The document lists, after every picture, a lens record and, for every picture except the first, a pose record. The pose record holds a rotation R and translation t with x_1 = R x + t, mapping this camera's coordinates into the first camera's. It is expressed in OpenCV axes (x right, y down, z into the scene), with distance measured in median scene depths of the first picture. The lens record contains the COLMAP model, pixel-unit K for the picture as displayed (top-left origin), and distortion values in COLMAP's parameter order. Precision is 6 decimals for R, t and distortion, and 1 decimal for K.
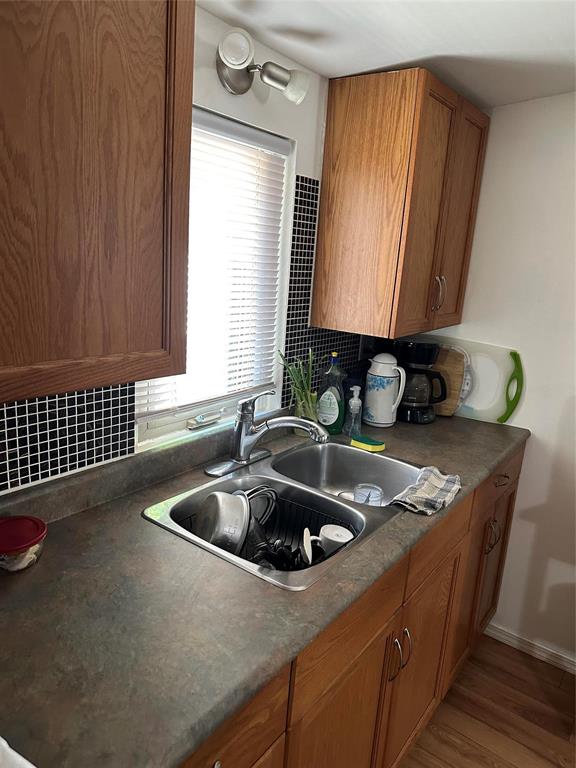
lens RADIAL K [[536.4, 0, 284.1], [0, 536.4, 384.2], [0, 0, 1]] dist [0.057518, -0.066499]
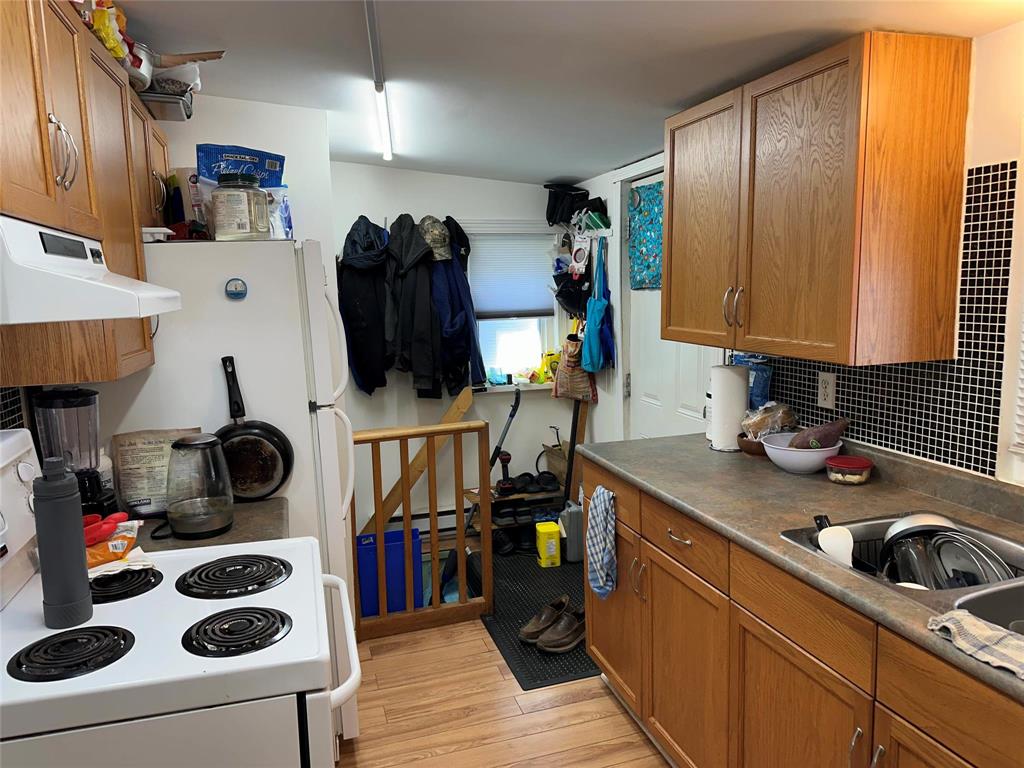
lens RADIAL K [[715.2, 0, 524.4], [0, 715.2, 389.0], [0, 0, 1]] dist [0.057518, -0.066499]
pose [[-0.582478, 0.061127, -0.810545, 1.313786], [-0.203357, 0.954500, 0.218121, -0.142775], [0.786998, 0.291880, -0.543545, 1.032556]]
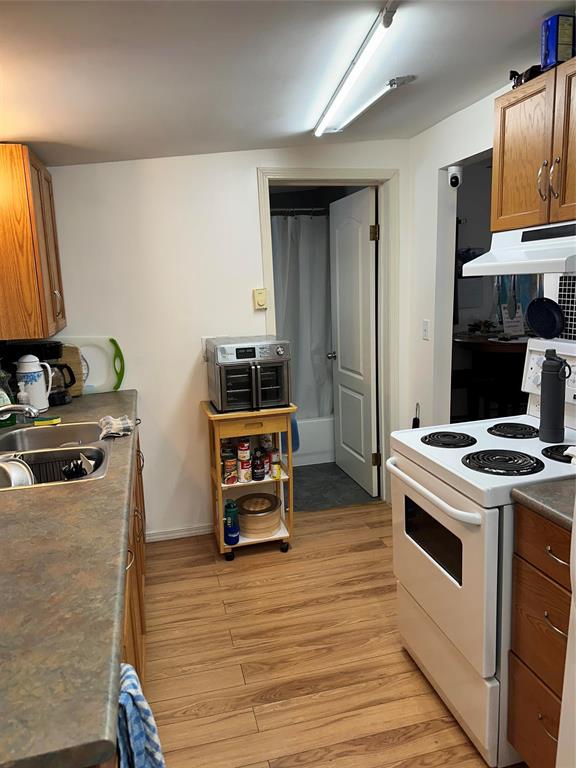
lens RADIAL K [[536.4, 0, 284.1], [0, 536.4, 384.2], [0, 0, 1]] dist [0.057518, -0.066499]
pose [[0.629608, -0.226215, 0.743250, -0.414419], [0.250767, 0.964638, 0.081171, 0.059481], [-0.735330, 0.135276, 0.664071, -0.286341]]
